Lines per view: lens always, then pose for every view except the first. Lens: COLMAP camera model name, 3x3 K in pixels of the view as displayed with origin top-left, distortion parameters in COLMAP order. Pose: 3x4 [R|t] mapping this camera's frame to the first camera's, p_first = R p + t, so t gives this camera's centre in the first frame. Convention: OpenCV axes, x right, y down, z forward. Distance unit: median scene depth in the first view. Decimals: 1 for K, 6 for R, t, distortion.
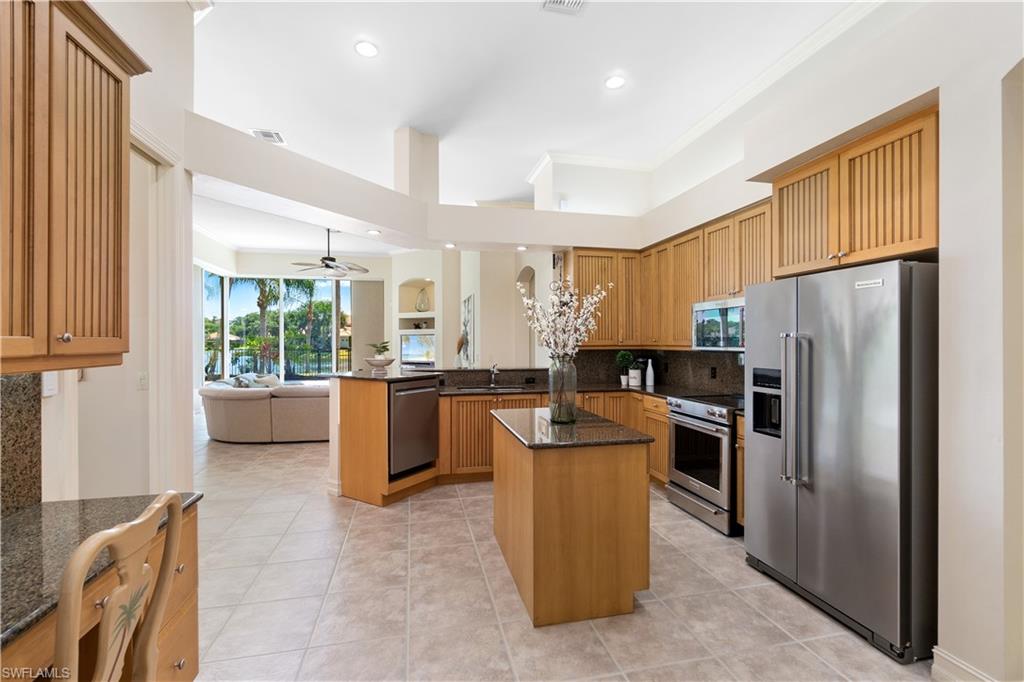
lens RADIAL K [[444.5, 0, 509.4], [0, 444.5, 342.0], [0, 0, 1]] dist [-0.008609, 0.002677]
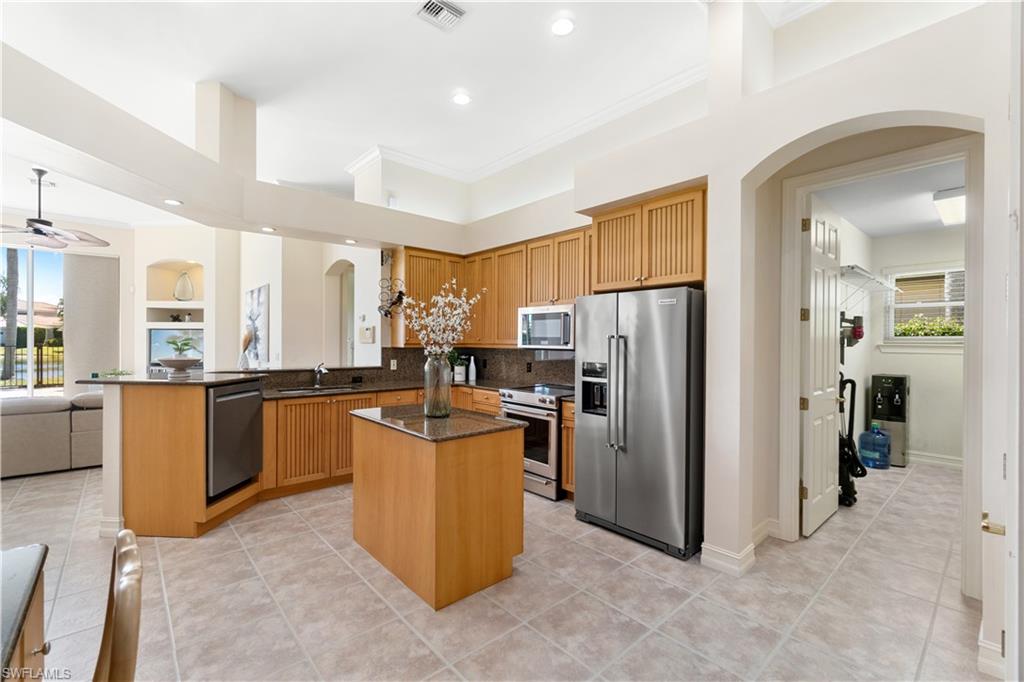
lens RADIAL K [[444.5, 0, 509.0], [0, 444.5, 342.7], [0, 0, 1]] dist [-0.008609, 0.002677]
pose [[0.872729, 0.005945, 0.488169, -0.209621], [-0.008939, 0.999953, 0.003802, 0.000045], [-0.488123, -0.007682, 0.872741, -0.000376]]
